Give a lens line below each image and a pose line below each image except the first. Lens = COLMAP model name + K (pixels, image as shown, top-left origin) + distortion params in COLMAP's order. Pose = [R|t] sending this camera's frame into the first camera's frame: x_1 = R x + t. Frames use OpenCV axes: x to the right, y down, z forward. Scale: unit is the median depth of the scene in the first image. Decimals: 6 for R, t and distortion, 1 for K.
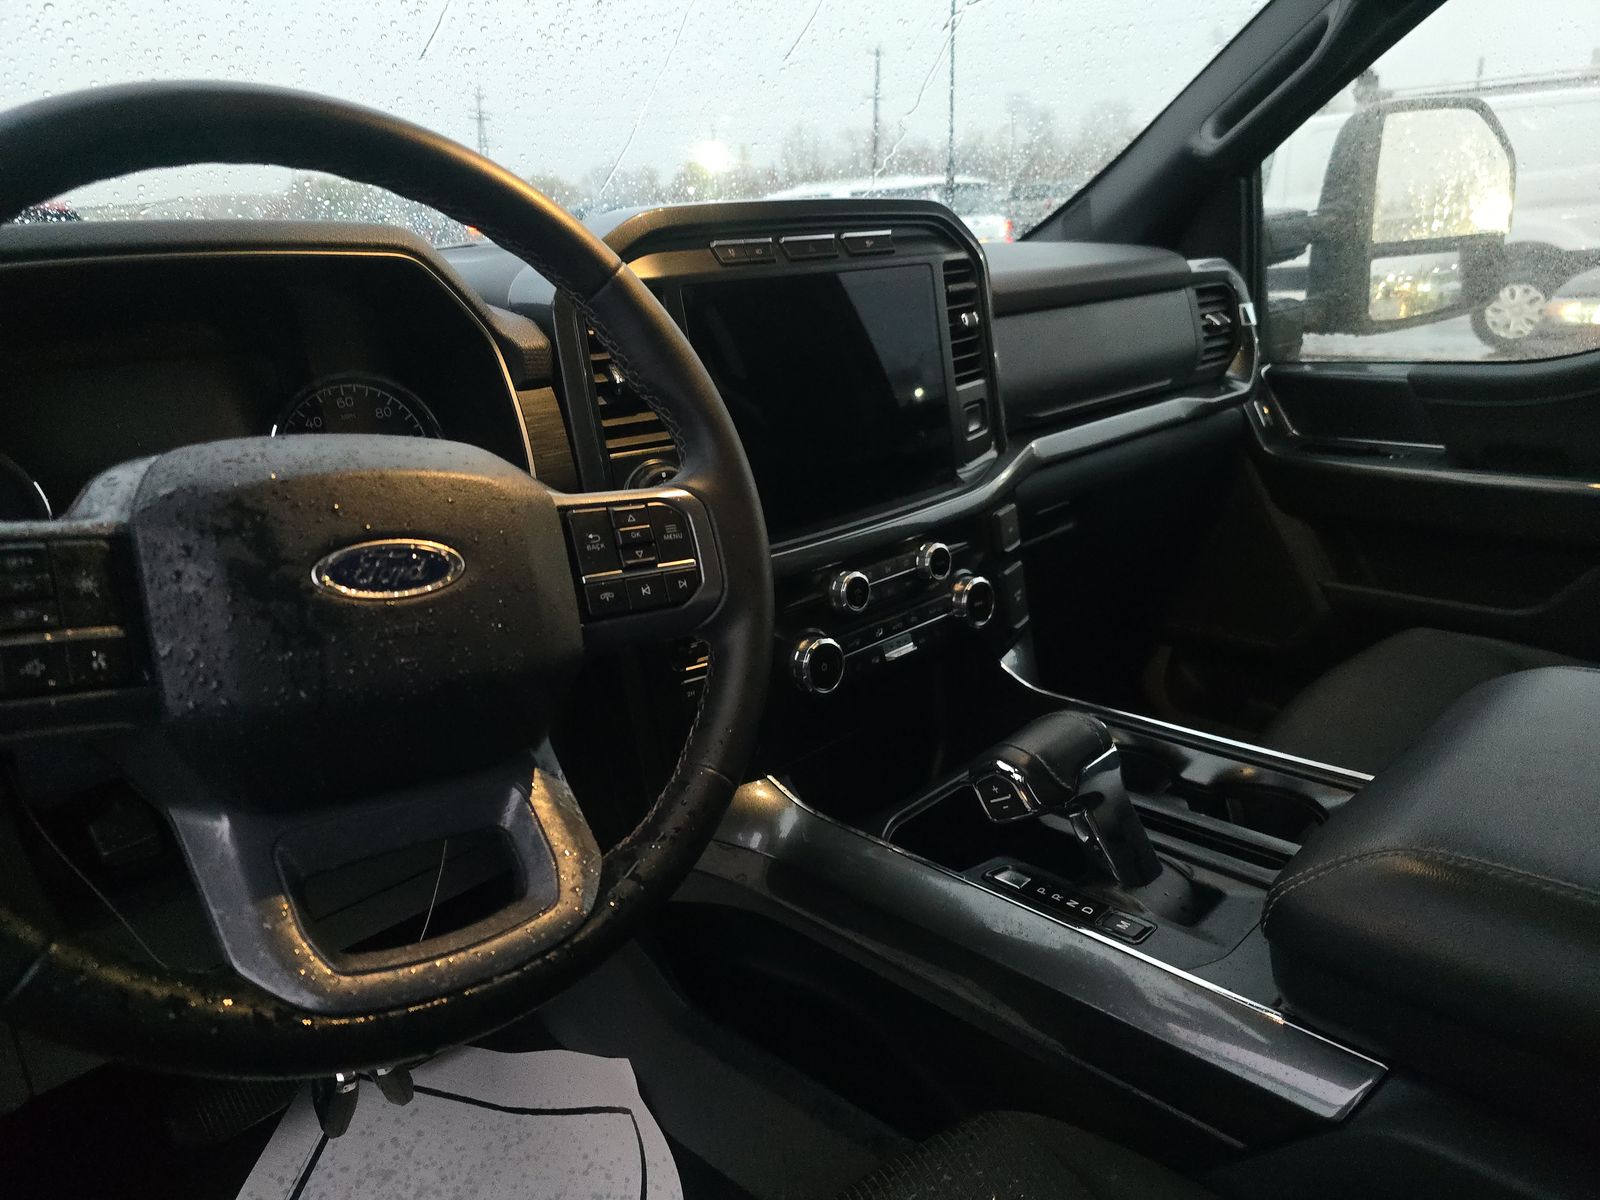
lens RADIAL K [[1074.4, 0, 800.0], [0, 1074.4, 608.4], [0, 0, 1]] dist [0.031611, -0.039573]
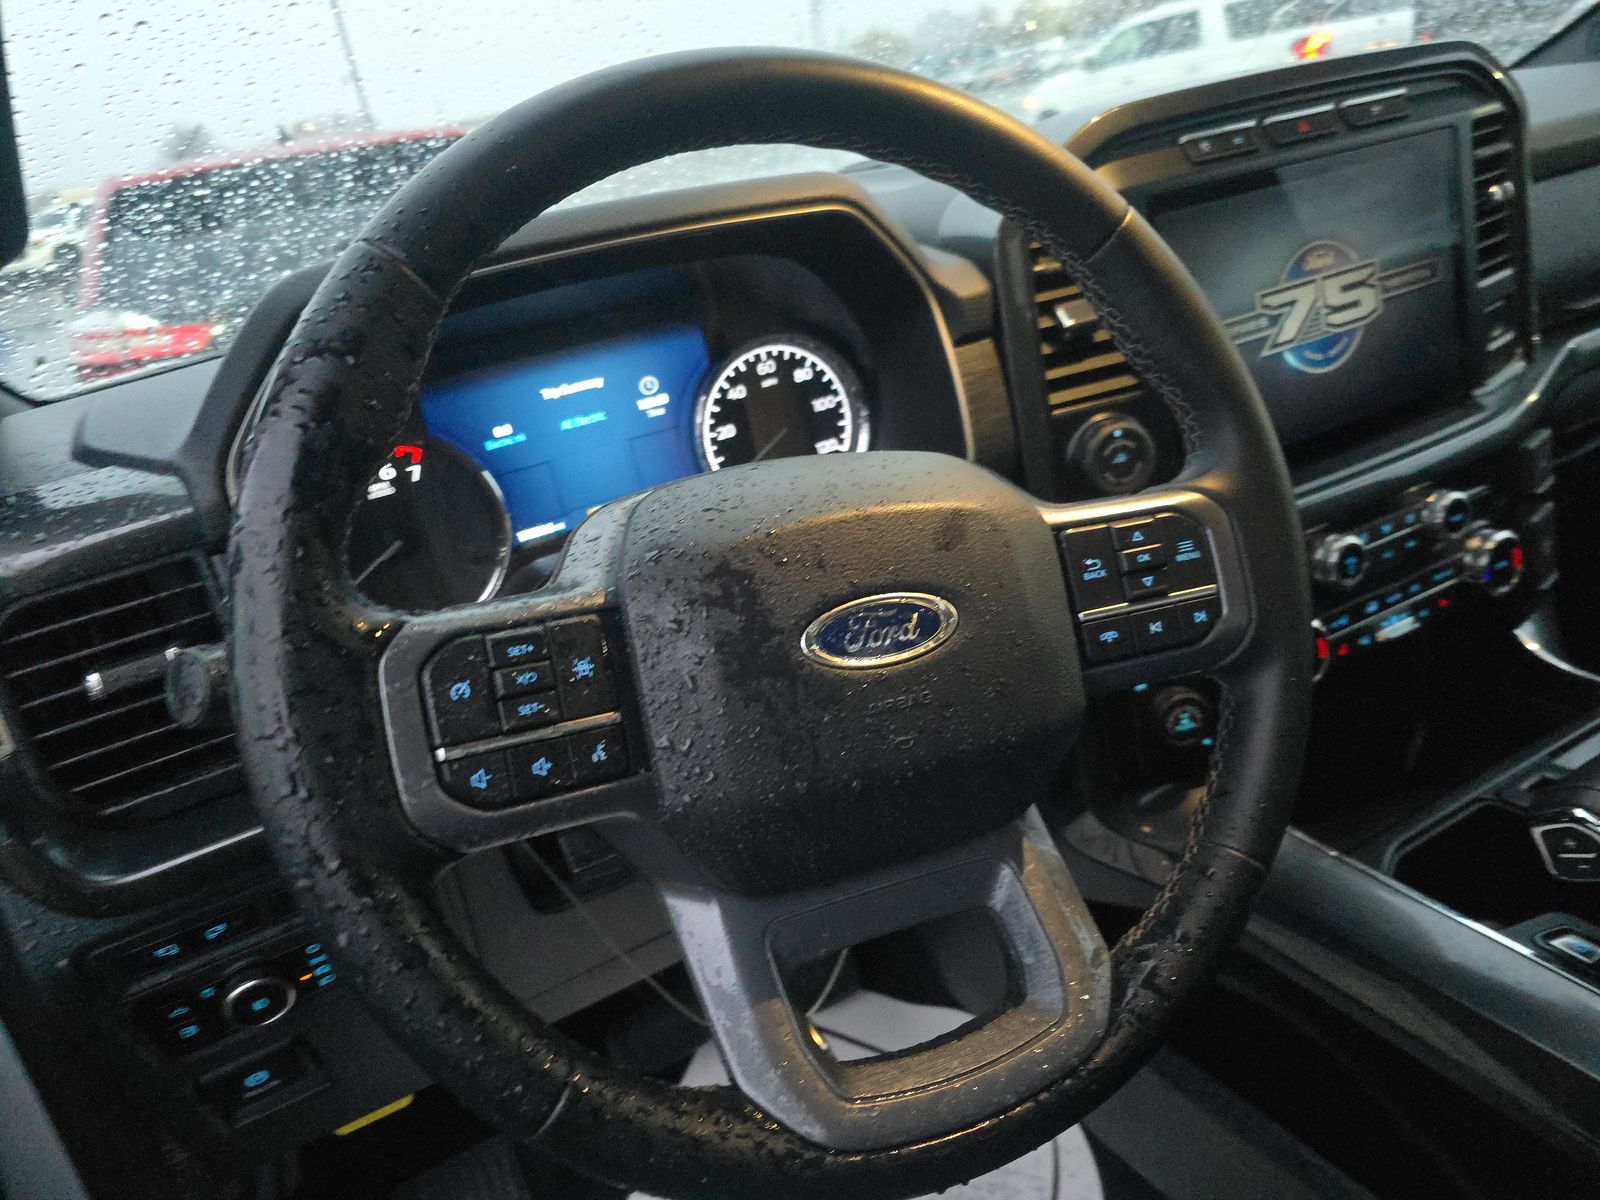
lens RADIAL K [[1074.4, 0, 785.0], [0, 1074.4, 596.8], [0, 0, 1]] dist [0.031611, -0.039573]
pose [[0.952444, 0.023399, -0.303813, -0.160017], [0.012091, 0.993360, 0.114410, -0.133251], [0.304473, -0.112642, 0.945837, 0.142145]]
